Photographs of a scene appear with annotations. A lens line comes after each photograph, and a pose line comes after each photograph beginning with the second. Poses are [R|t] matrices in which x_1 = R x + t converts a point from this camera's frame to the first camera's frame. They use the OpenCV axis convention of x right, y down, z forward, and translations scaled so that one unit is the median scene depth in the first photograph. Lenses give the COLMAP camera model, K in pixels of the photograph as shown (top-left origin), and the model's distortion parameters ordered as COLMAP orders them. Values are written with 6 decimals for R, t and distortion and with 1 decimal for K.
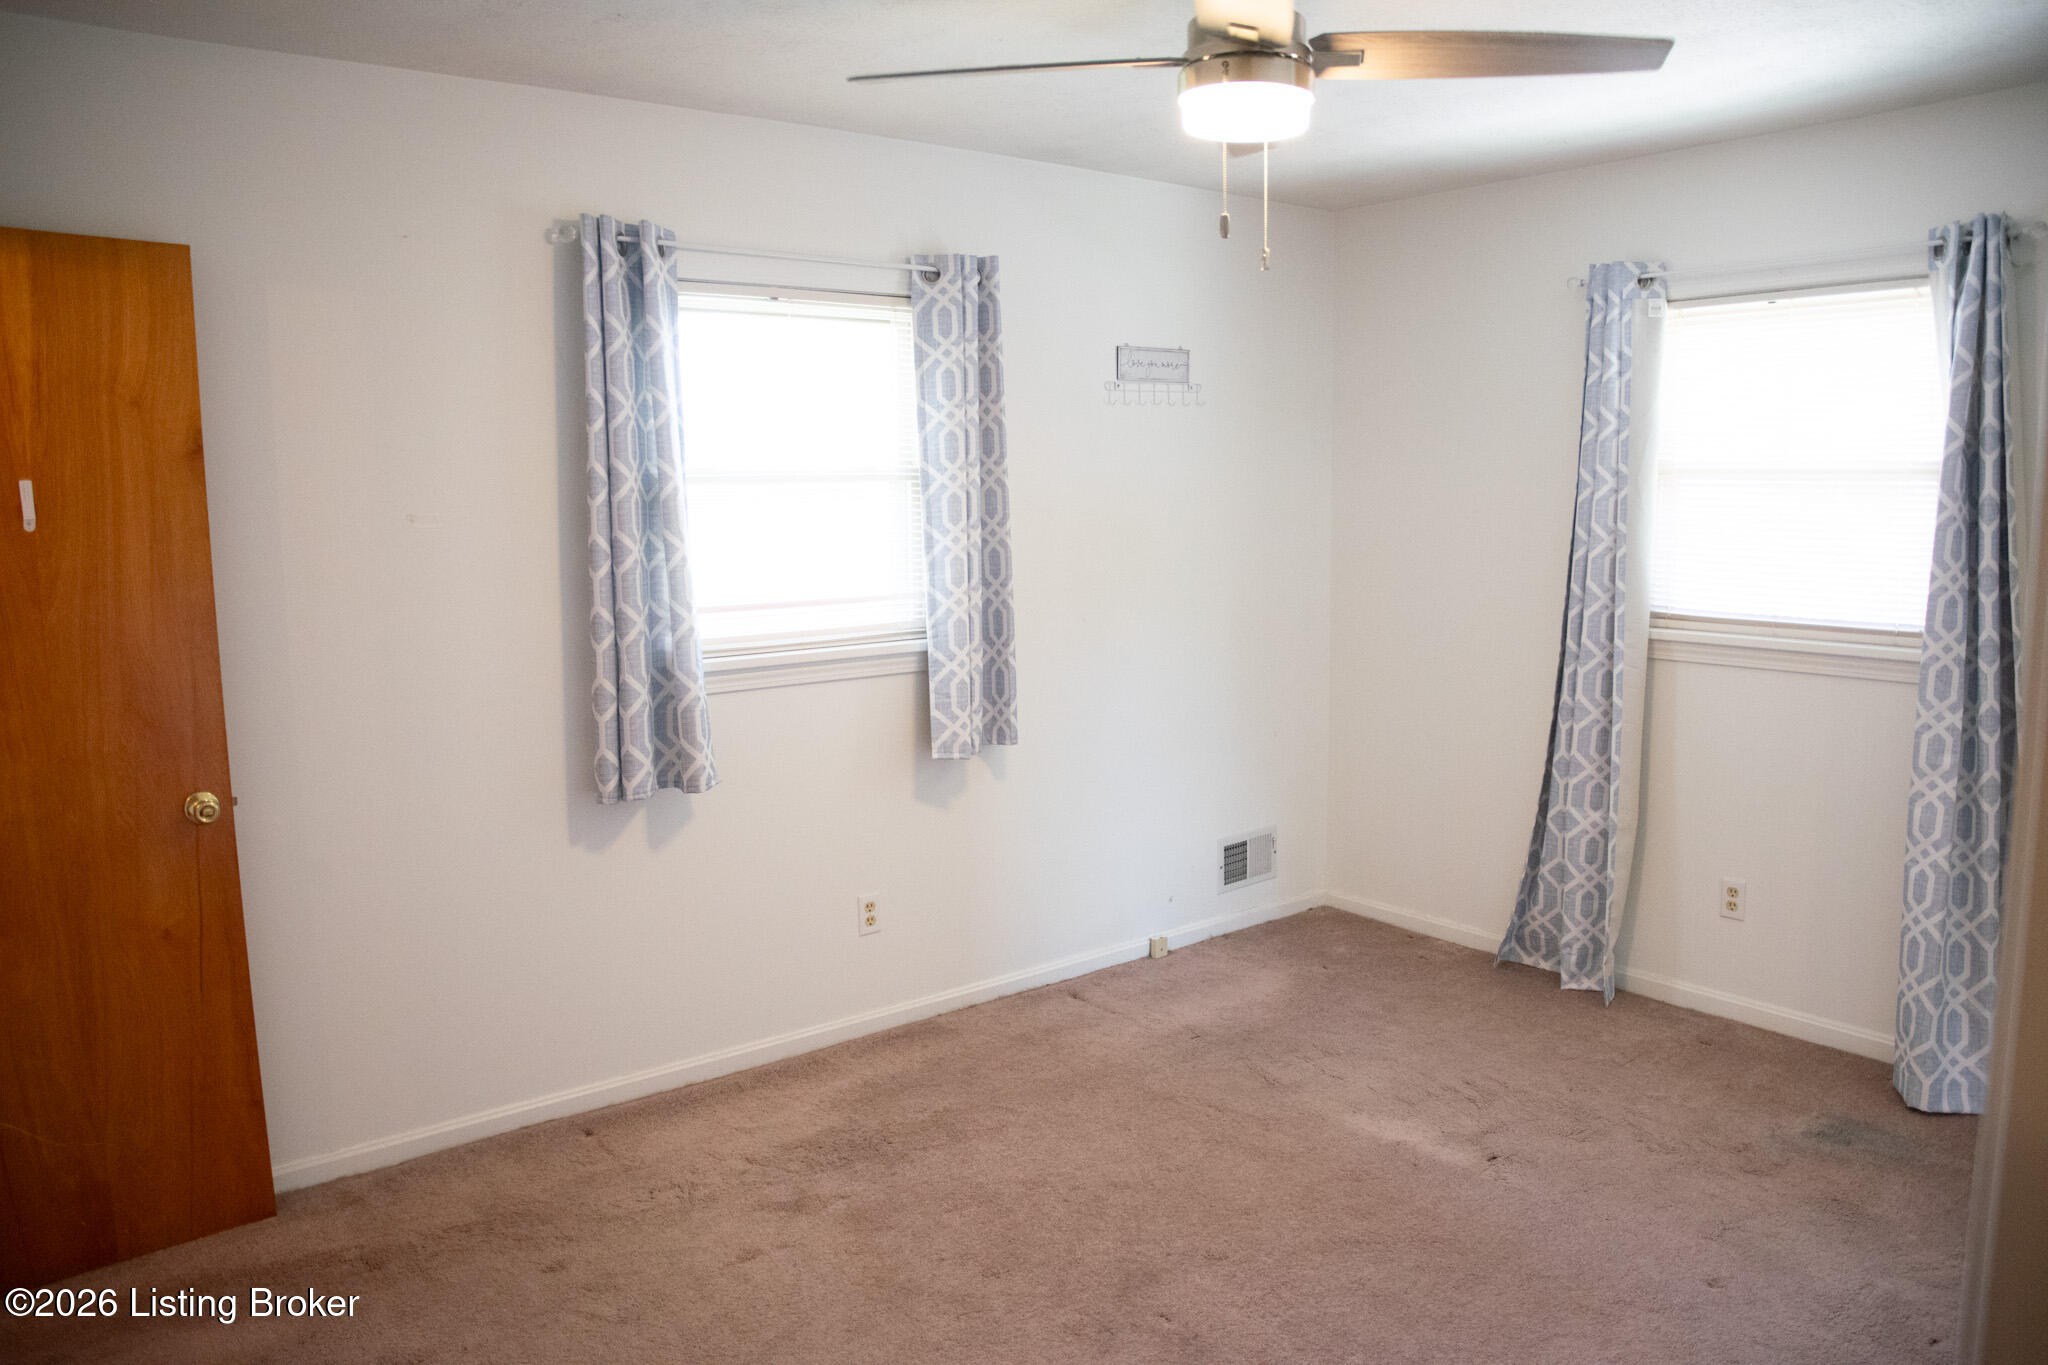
lens RADIAL K [[1461.9, 0, 1016.9], [0, 1461.9, 687.8], [0, 0, 1]] dist [-0.125090, 0.076103]
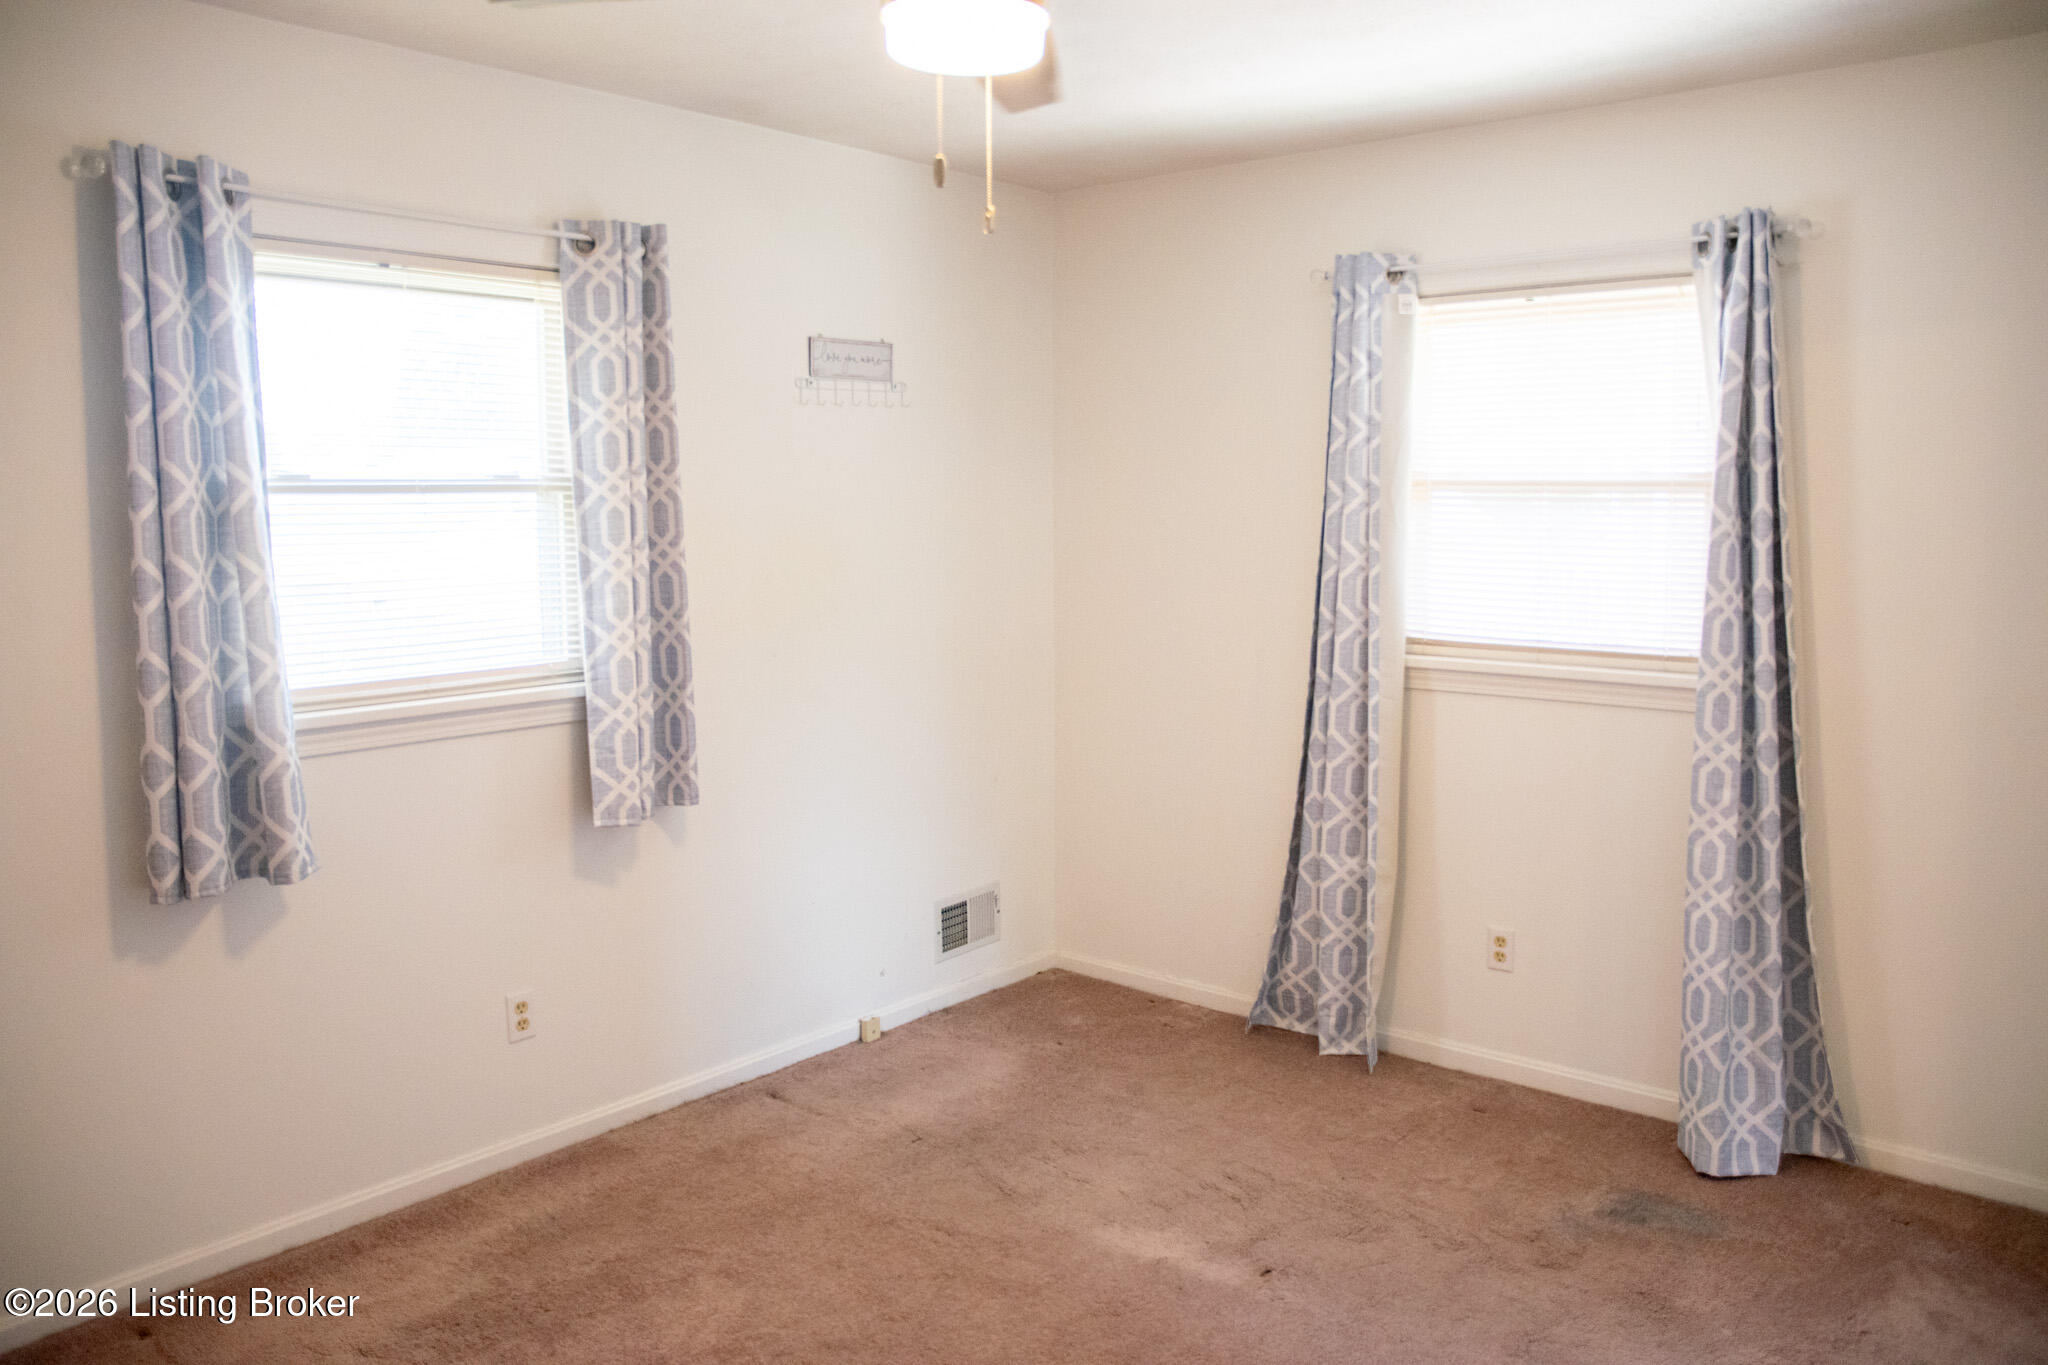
lens RADIAL K [[1540.6, 0, 1024.0], [0, 1540.6, 682.5], [0, 0, 1]] dist [-0.102109, 0.091577]
pose [[0.979175, -0.017268, 0.202283, 0.007584], [0.021150, 0.999631, -0.017045, -0.013943], [-0.201914, 0.020968, 0.979179, 0.103702]]
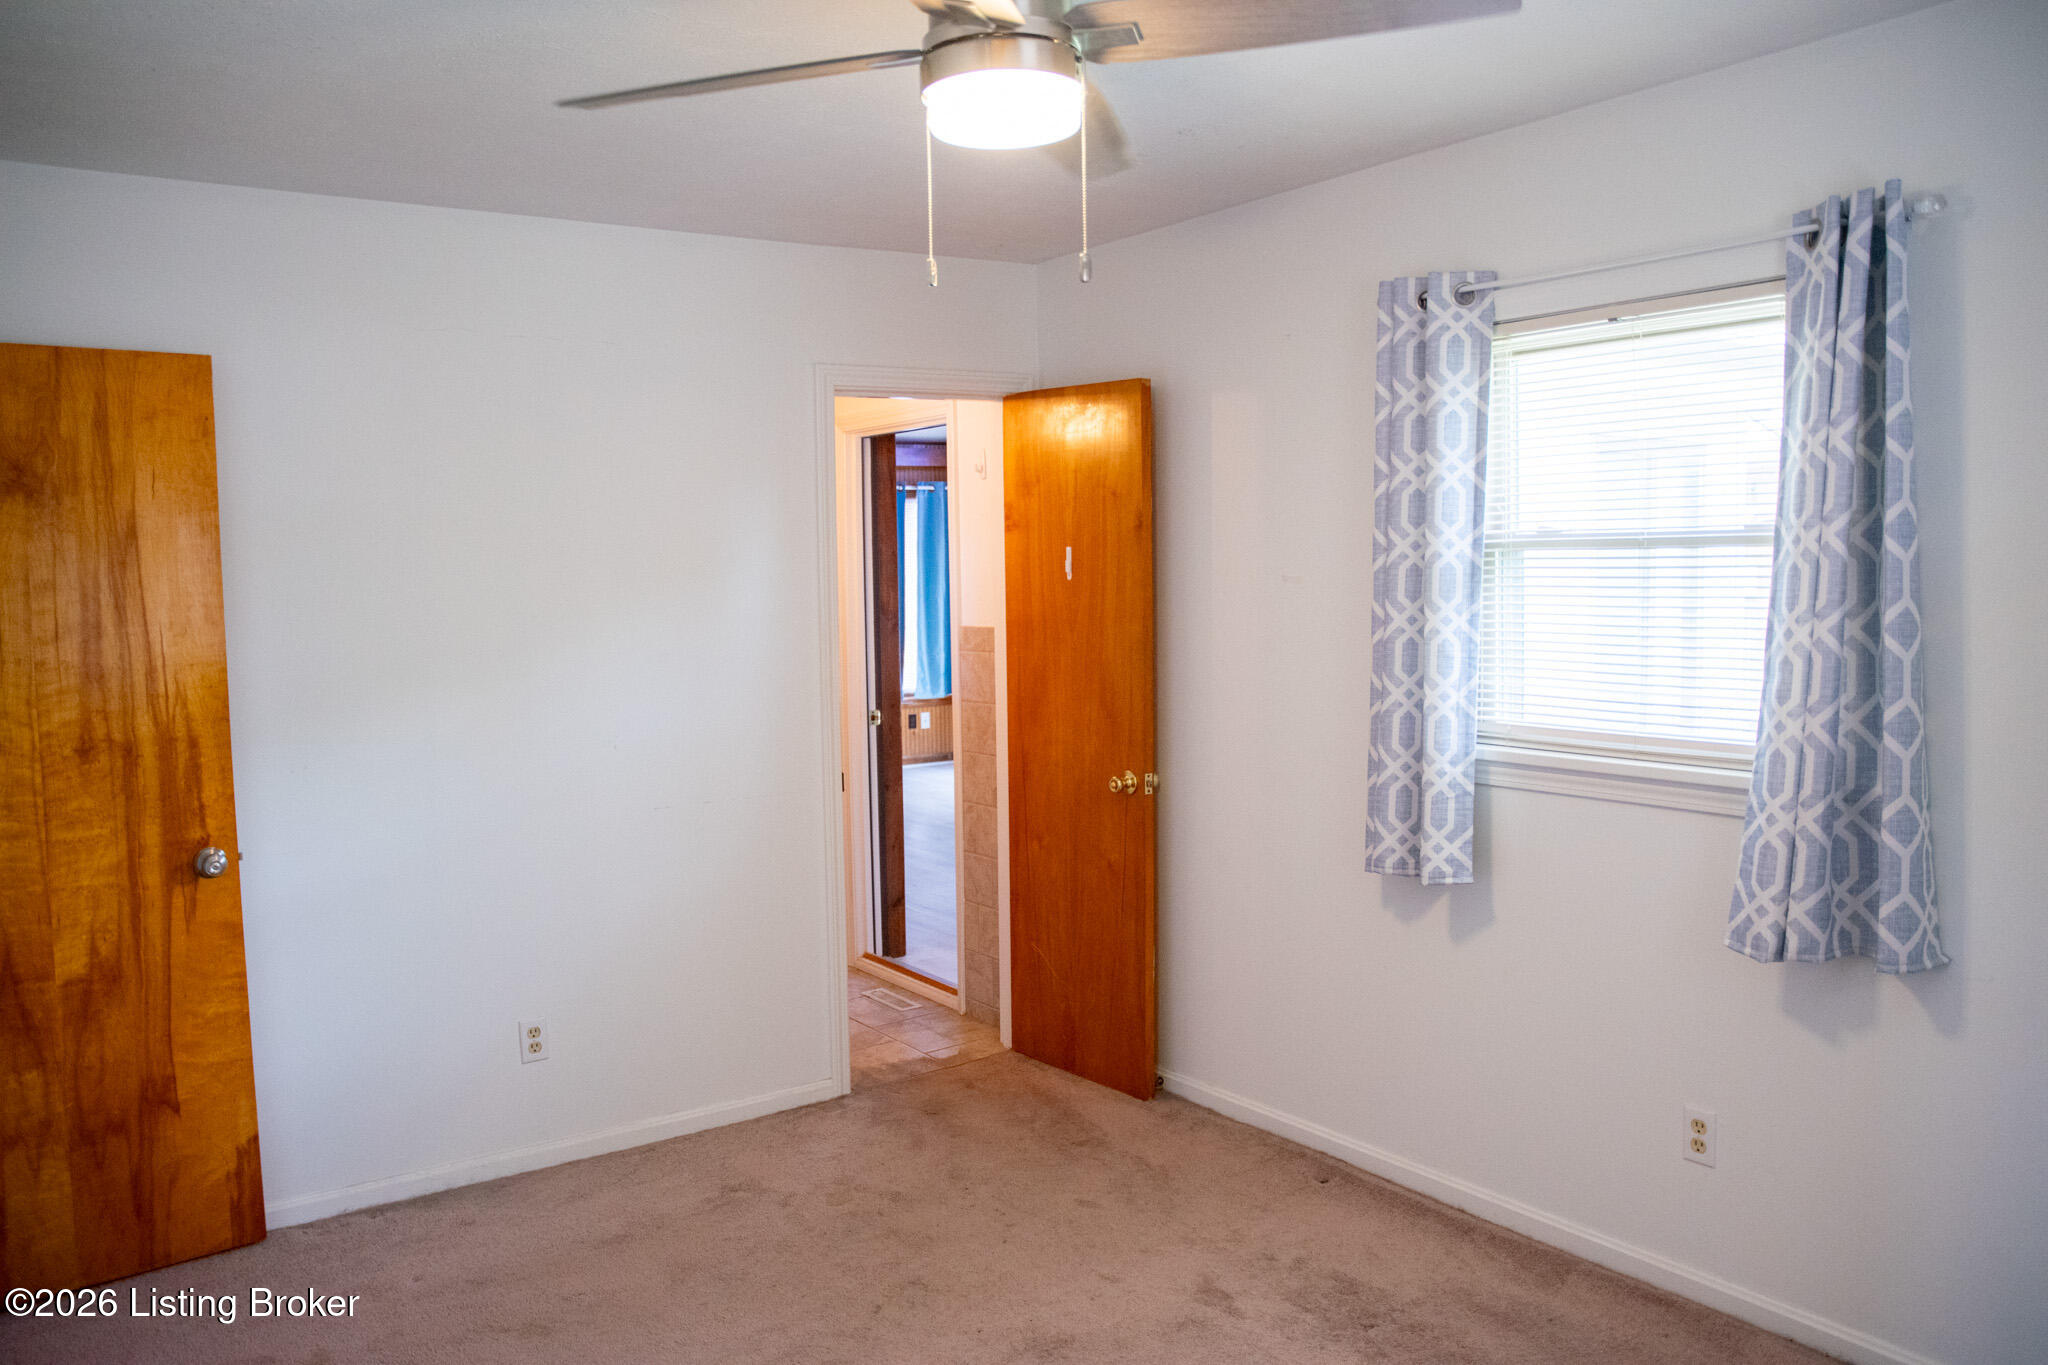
lens RADIAL K [[1461.9, 0, 1016.9], [0, 1461.9, 687.8], [0, 0, 1]] dist [-0.125090, 0.076103]
pose [[-0.018595, 0.091953, -0.995590, 0.646689], [-0.124373, 0.987815, 0.093558, -0.097646], [0.992061, 0.125564, -0.006932, 0.692781]]
